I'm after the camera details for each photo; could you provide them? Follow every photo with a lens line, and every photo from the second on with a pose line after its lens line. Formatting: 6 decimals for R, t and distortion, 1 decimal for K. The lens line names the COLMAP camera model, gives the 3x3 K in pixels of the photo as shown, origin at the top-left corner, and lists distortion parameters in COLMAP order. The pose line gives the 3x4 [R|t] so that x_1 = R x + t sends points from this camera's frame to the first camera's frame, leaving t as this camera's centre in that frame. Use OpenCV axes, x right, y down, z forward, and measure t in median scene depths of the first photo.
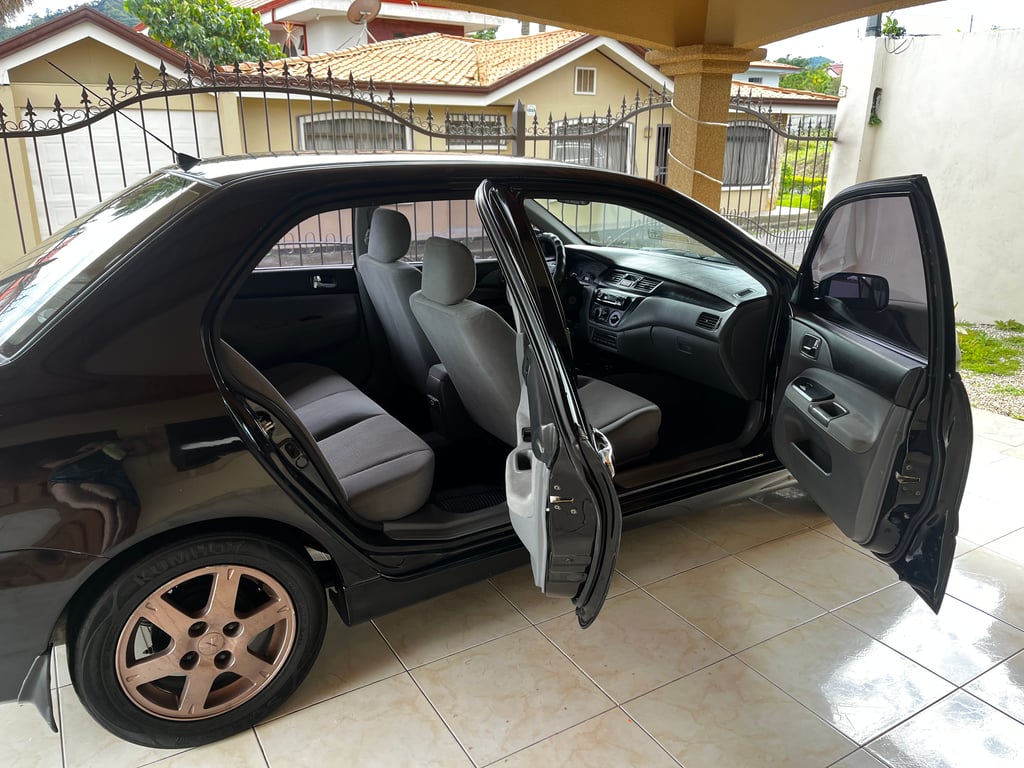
lens RADIAL K [[769.5, 0, 513.8], [0, 769.5, 393.9], [0, 0, 1]] dist [0.050421, -0.054952]
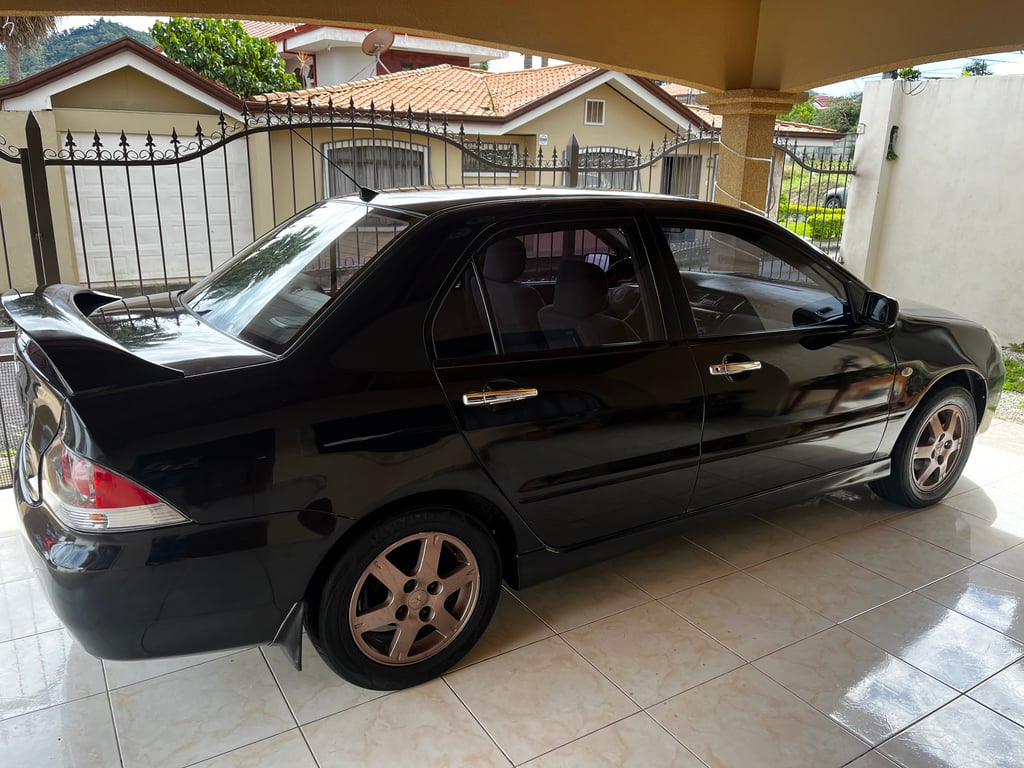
lens RADIAL K [[769.5, 0, 507.9], [0, 769.5, 384.7], [0, 0, 1]] dist [0.050421, -0.054952]
pose [[0.999928, 0.008712, 0.008275, -0.151316], [-0.008366, 0.999124, -0.041010, 0.023882], [-0.008626, 0.040938, 0.999124, -0.109329]]
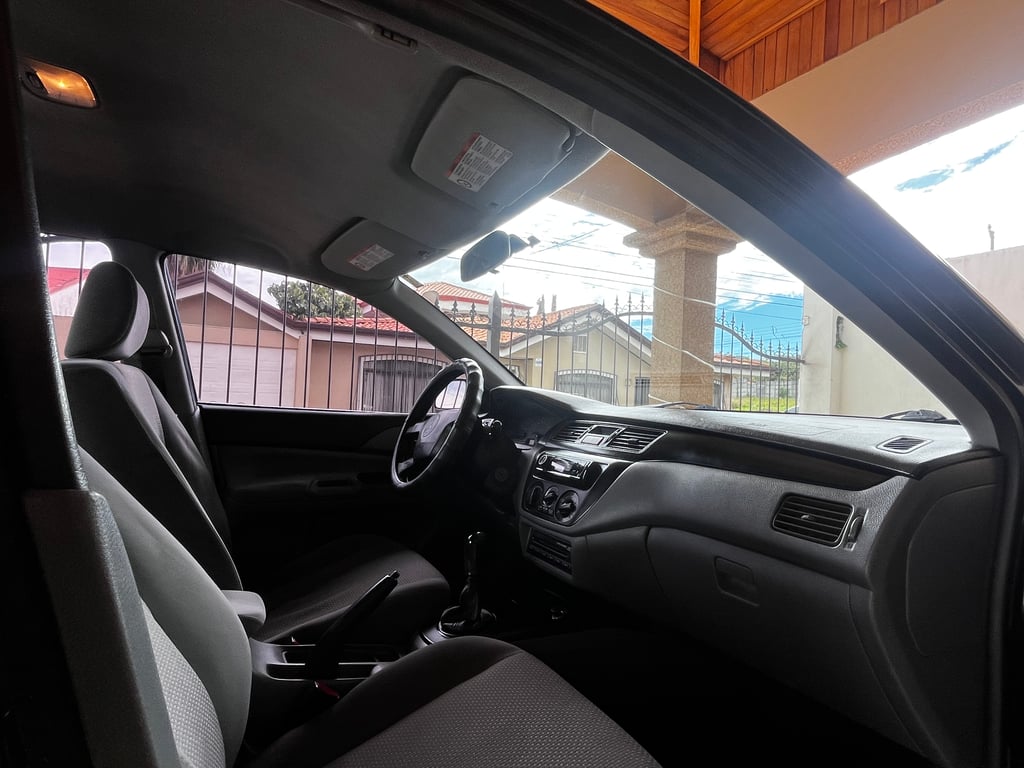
lens RADIAL K [[546.6, 0, 507.4], [0, 546.6, 385.9], [0, 0, 1]] dist [0.006430, 0.002908]
pose [[0.997981, 0.033271, -0.054107, 0.106341], [-0.049444, 0.941643, -0.332961, -0.052249], [0.039871, 0.334964, 0.941387, 0.635048]]
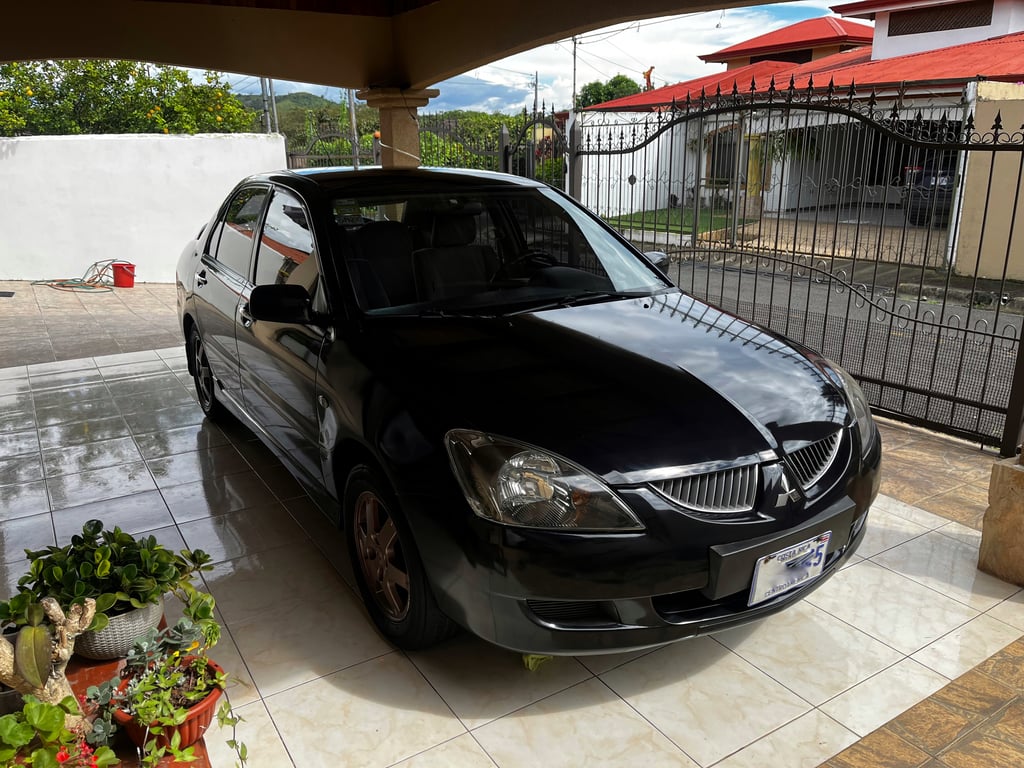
lens RADIAL K [[769.5, 0, 513.5], [0, 769.5, 377.8], [0, 0, 1]] dist [0.050421, -0.054952]
pose [[0.021387, 0.279576, -0.959885, 1.034962], [-0.298343, 0.918145, 0.260771, -0.328629], [0.954219, 0.280798, 0.103046, 0.969096]]
